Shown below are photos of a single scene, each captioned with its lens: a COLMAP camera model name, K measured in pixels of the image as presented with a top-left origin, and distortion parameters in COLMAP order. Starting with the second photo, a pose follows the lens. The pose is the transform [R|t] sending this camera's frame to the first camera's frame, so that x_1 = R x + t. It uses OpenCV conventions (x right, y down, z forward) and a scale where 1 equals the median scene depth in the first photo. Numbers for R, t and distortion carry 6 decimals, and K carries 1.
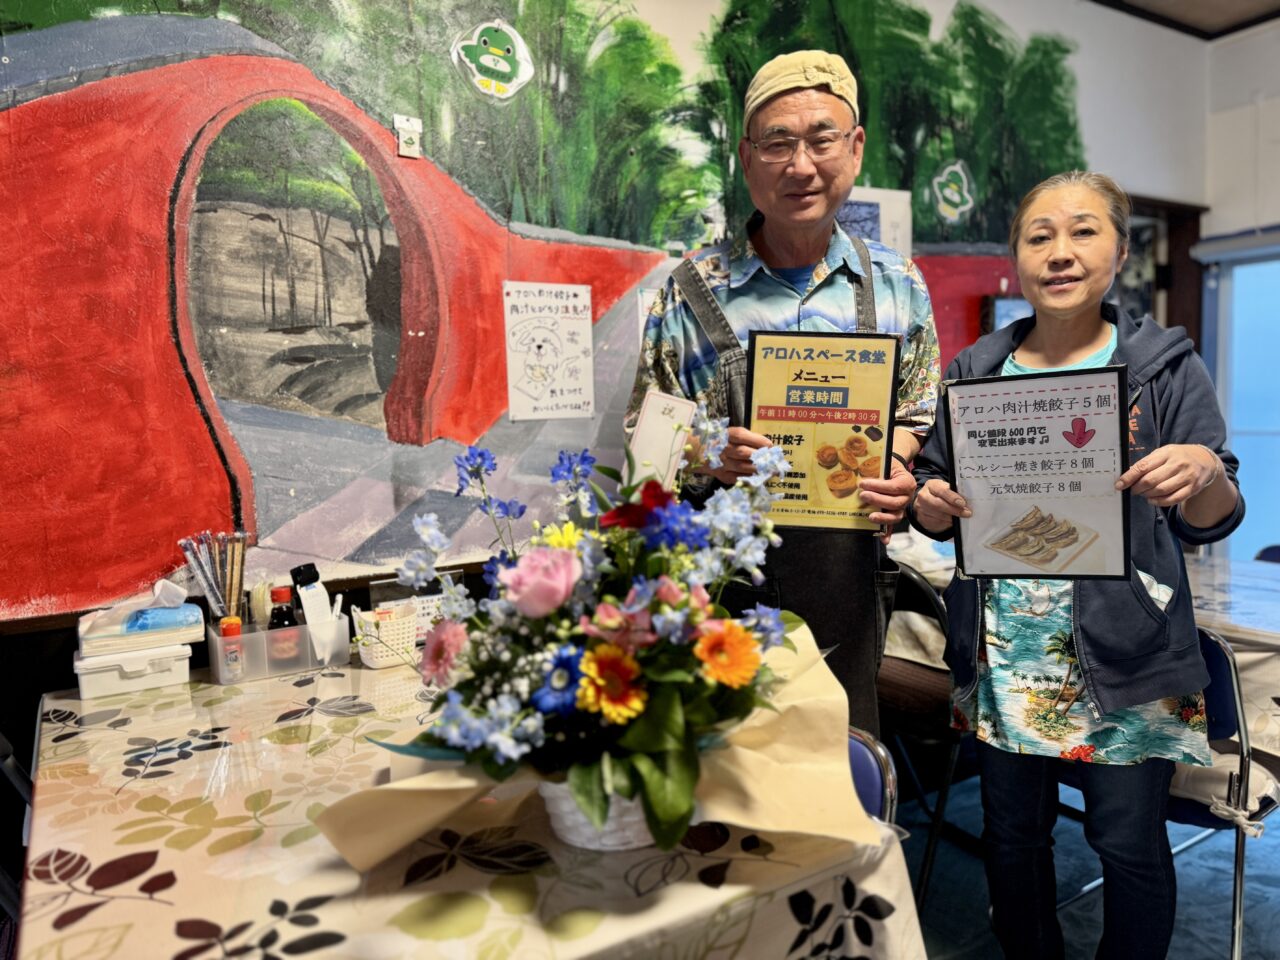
lens RADIAL K [[899.4, 0, 647.0], [0, 899.4, 475.9], [0, 0, 1]] dist [0.080756, -0.127979]
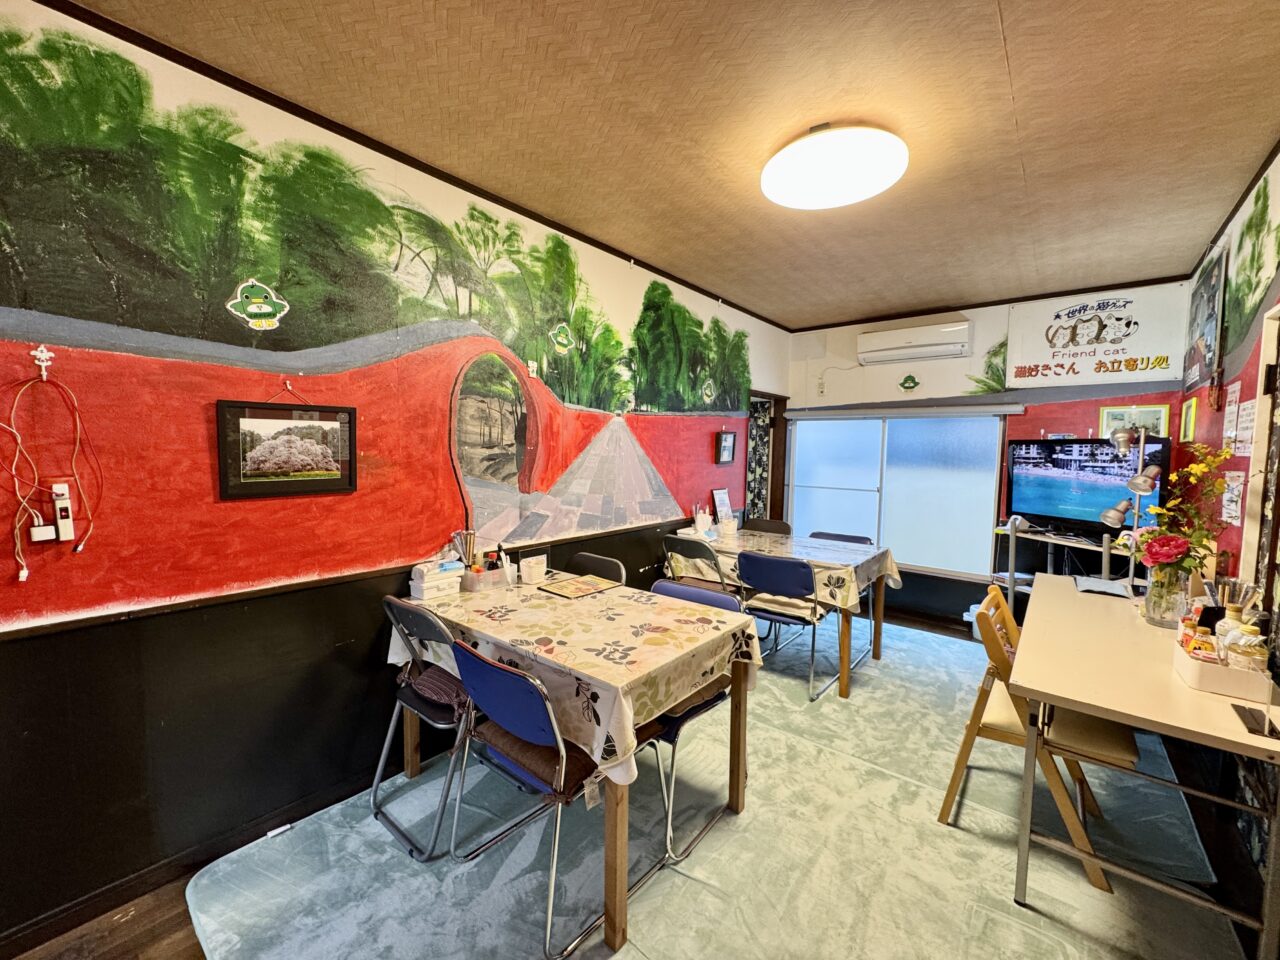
lens RADIAL K [[511.0, 0, 640.0], [0, 511.0, 480.0], [0, 0, 1]] dist [0.000182, -0.000003]
pose [[0.948156, 0.026922, 0.316664, -0.288385], [-0.022156, 0.999581, -0.018643, -0.036908], [-0.317033, 0.010661, 0.948355, -0.280266]]
